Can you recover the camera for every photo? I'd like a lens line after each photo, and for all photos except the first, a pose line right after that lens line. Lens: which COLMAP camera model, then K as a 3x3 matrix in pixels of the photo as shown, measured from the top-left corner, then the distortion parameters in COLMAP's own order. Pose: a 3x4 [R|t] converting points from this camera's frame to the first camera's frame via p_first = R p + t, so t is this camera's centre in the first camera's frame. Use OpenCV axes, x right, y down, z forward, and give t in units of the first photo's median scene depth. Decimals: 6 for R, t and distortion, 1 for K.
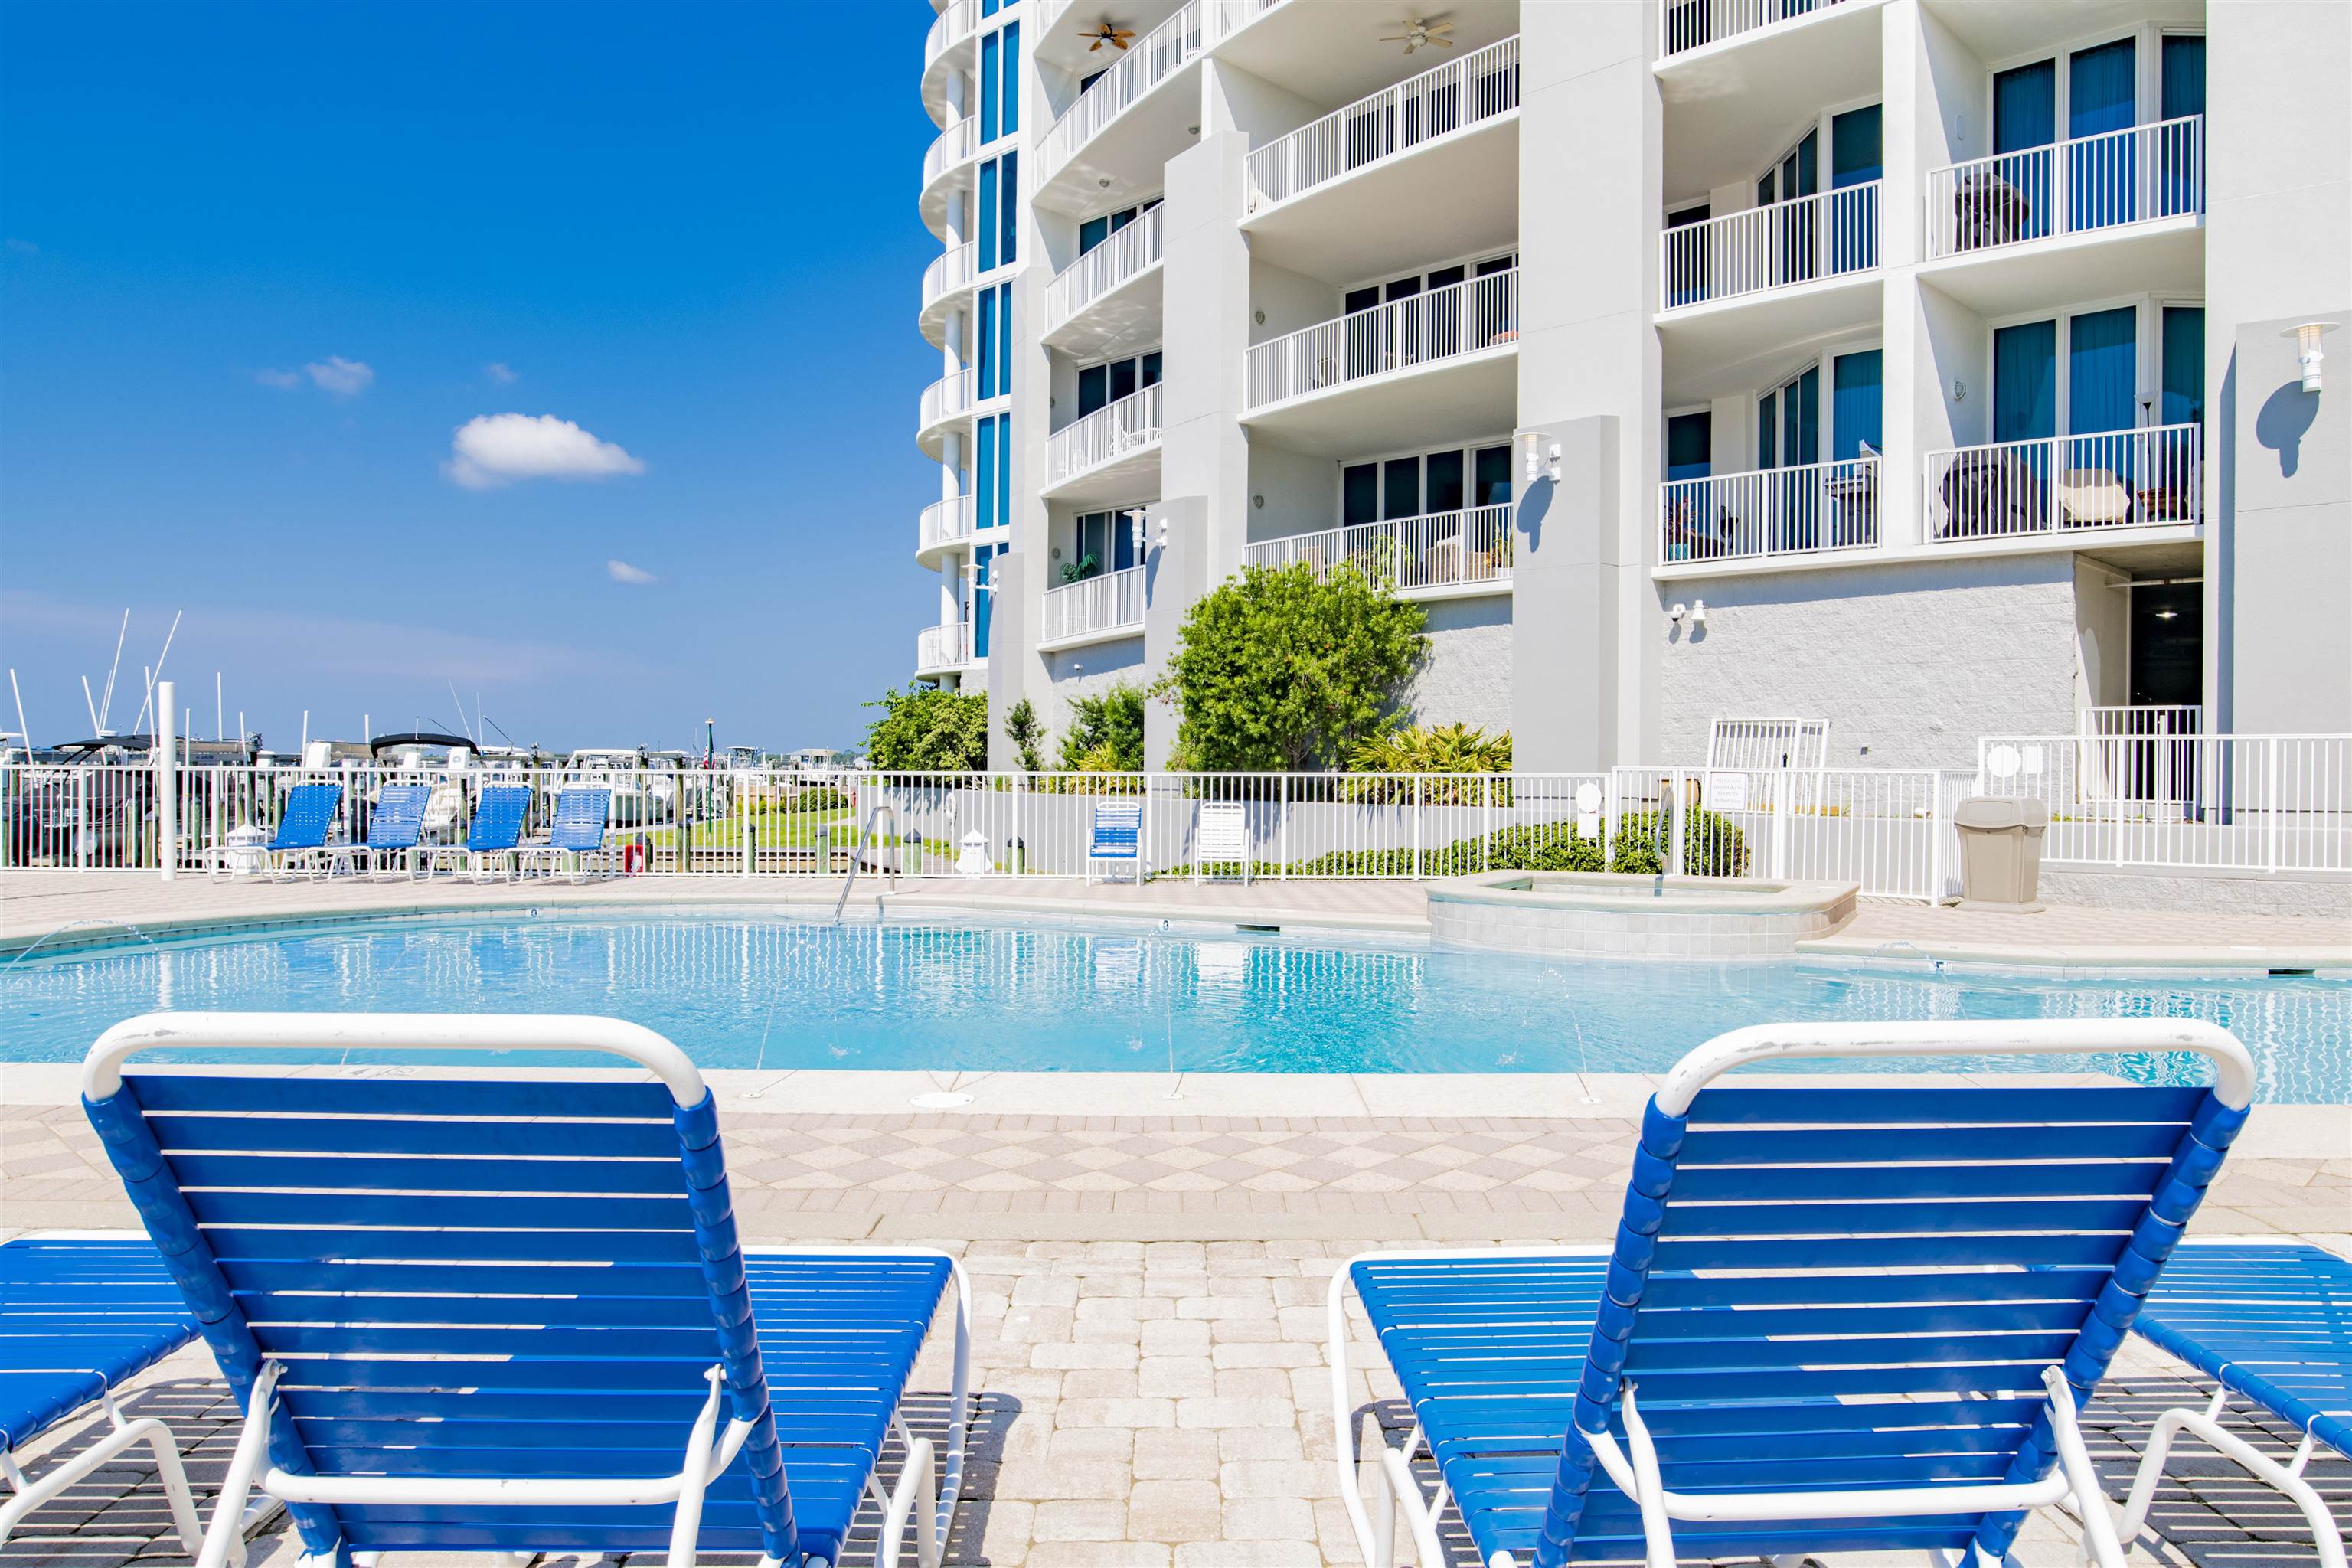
lens RADIAL K [[1621.2, 0, 1176.0], [0, 1621.2, 784.0], [0, 0, 1]] dist [-0.008377, 0.001566]
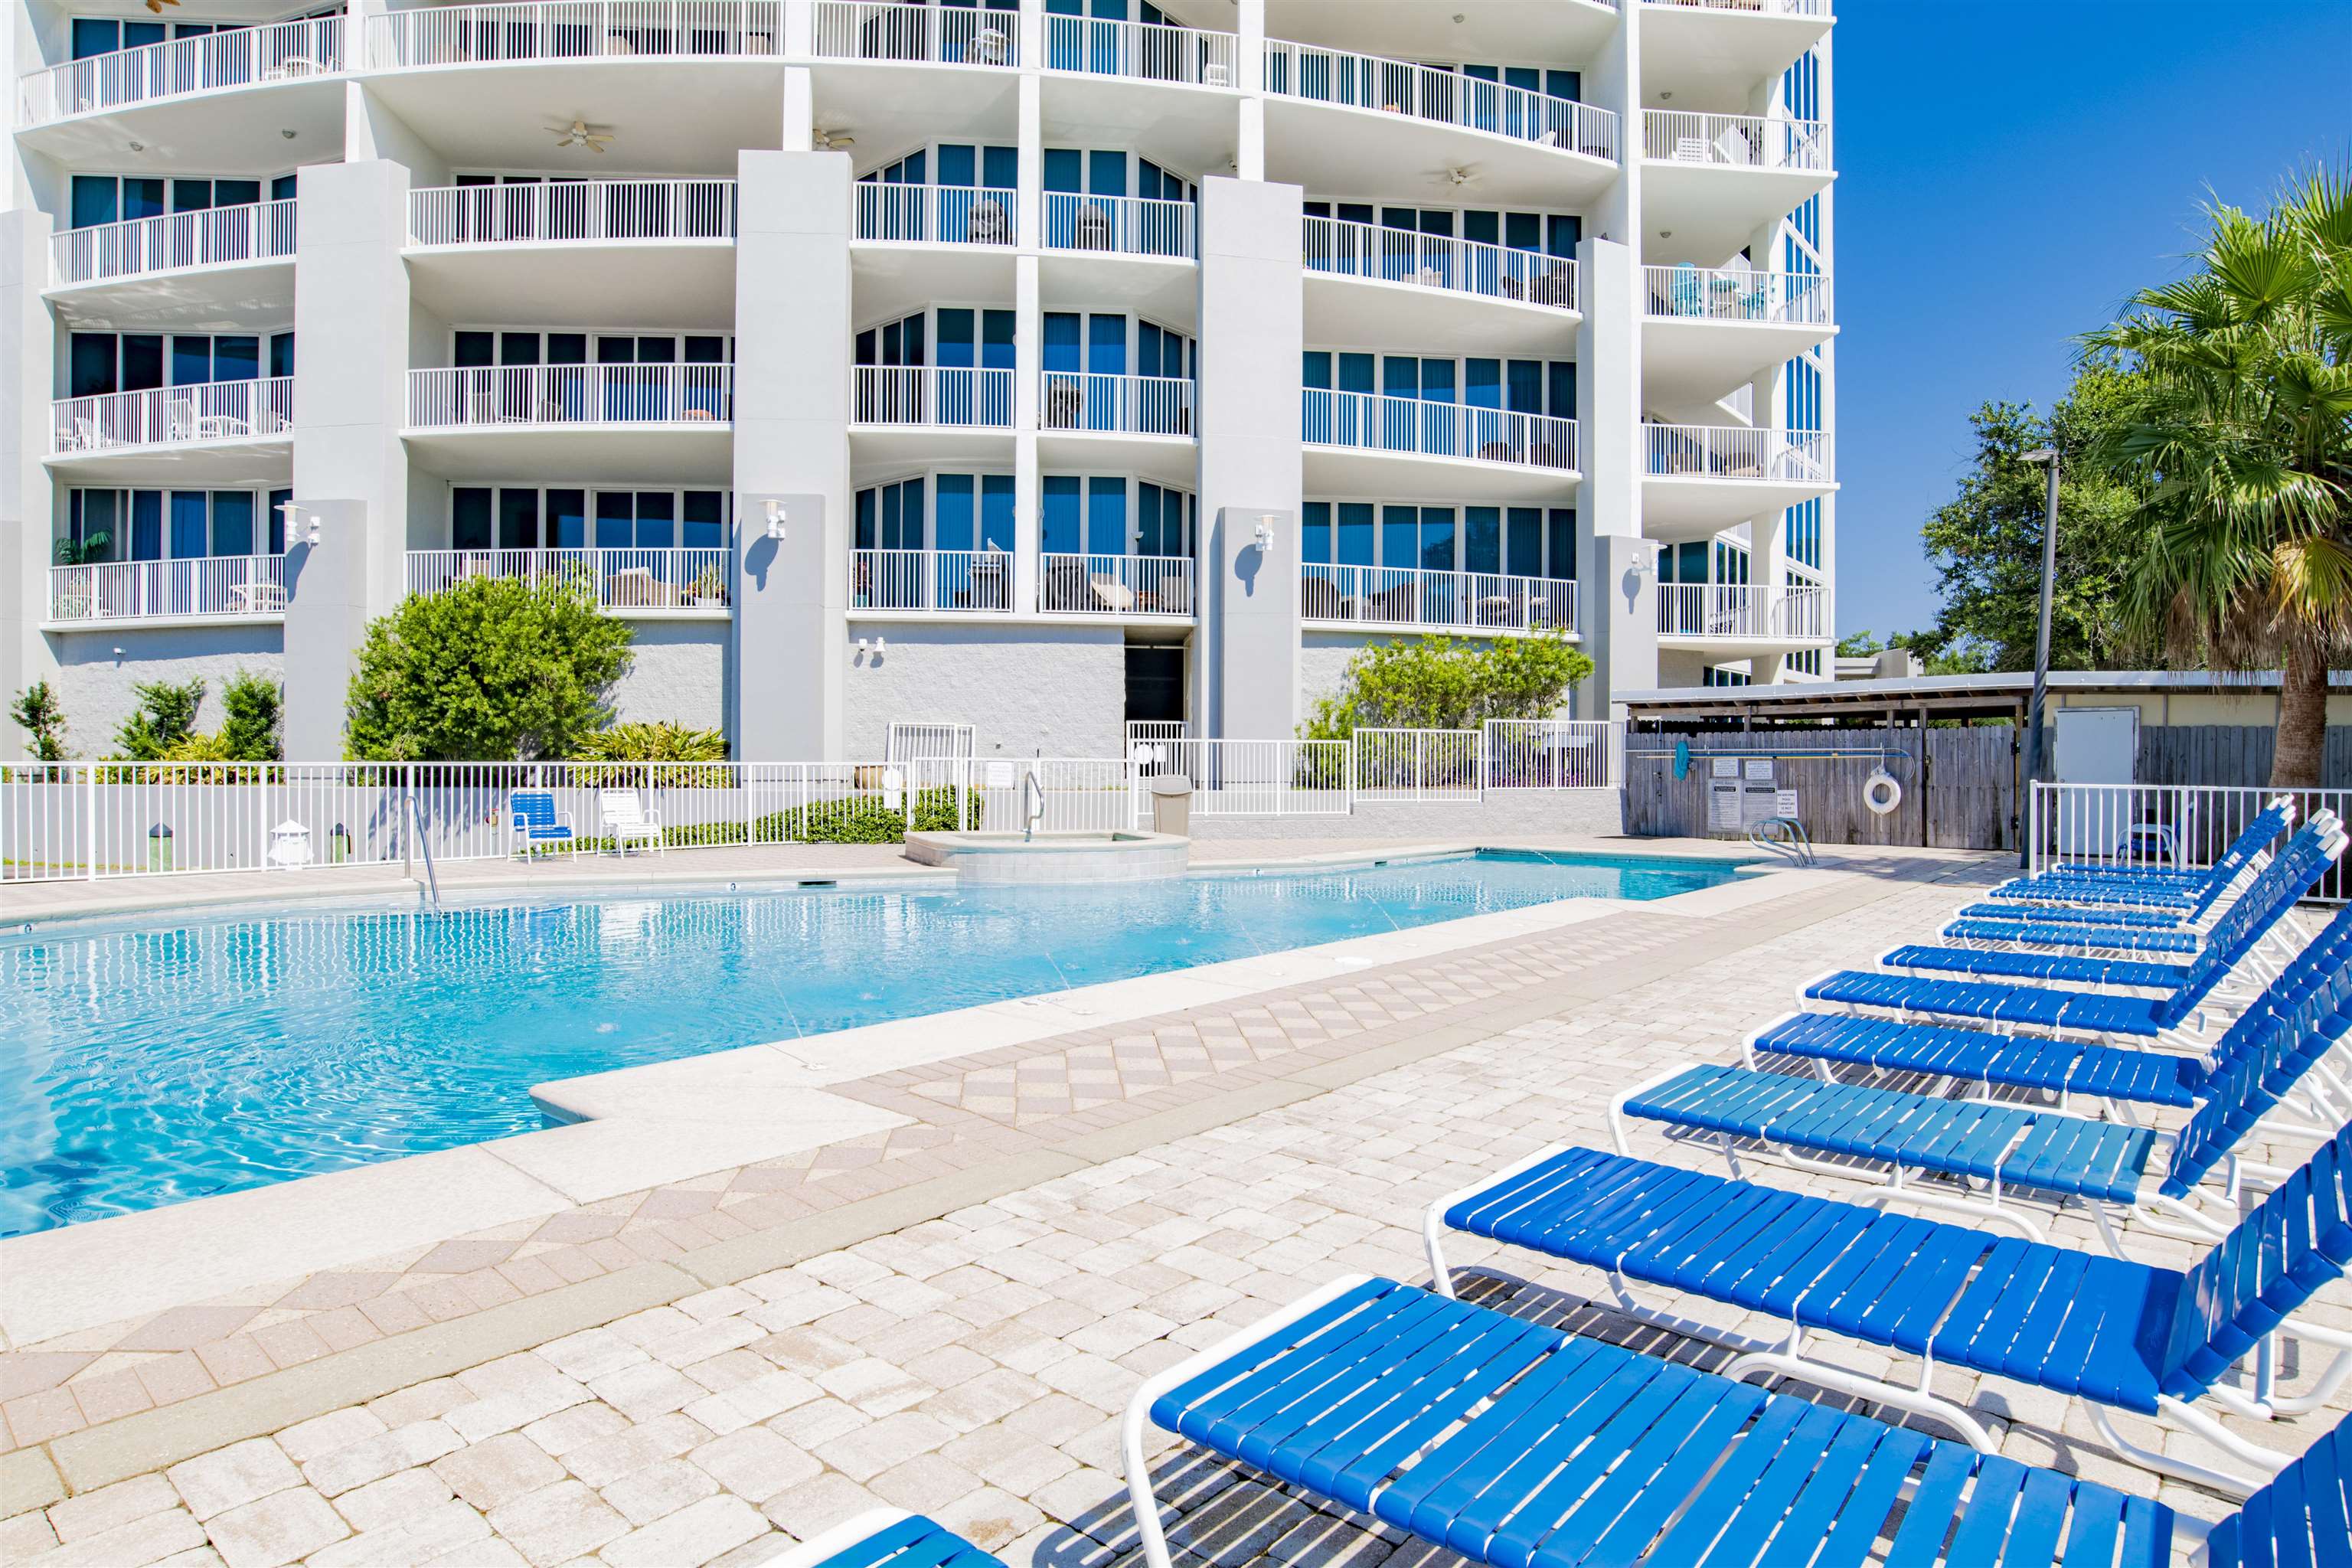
lens RADIAL K [[1260.1, 0, 1176.0], [0, 1260.1, 784.0], [0, 0, 1]] dist [-0.001884, -0.000272]
pose [[0.687039, -0.015223, 0.726461, -0.282732], [0.006892, 0.999872, 0.014435, -0.001180], [-0.726588, -0.004911, 0.687056, 0.066545]]
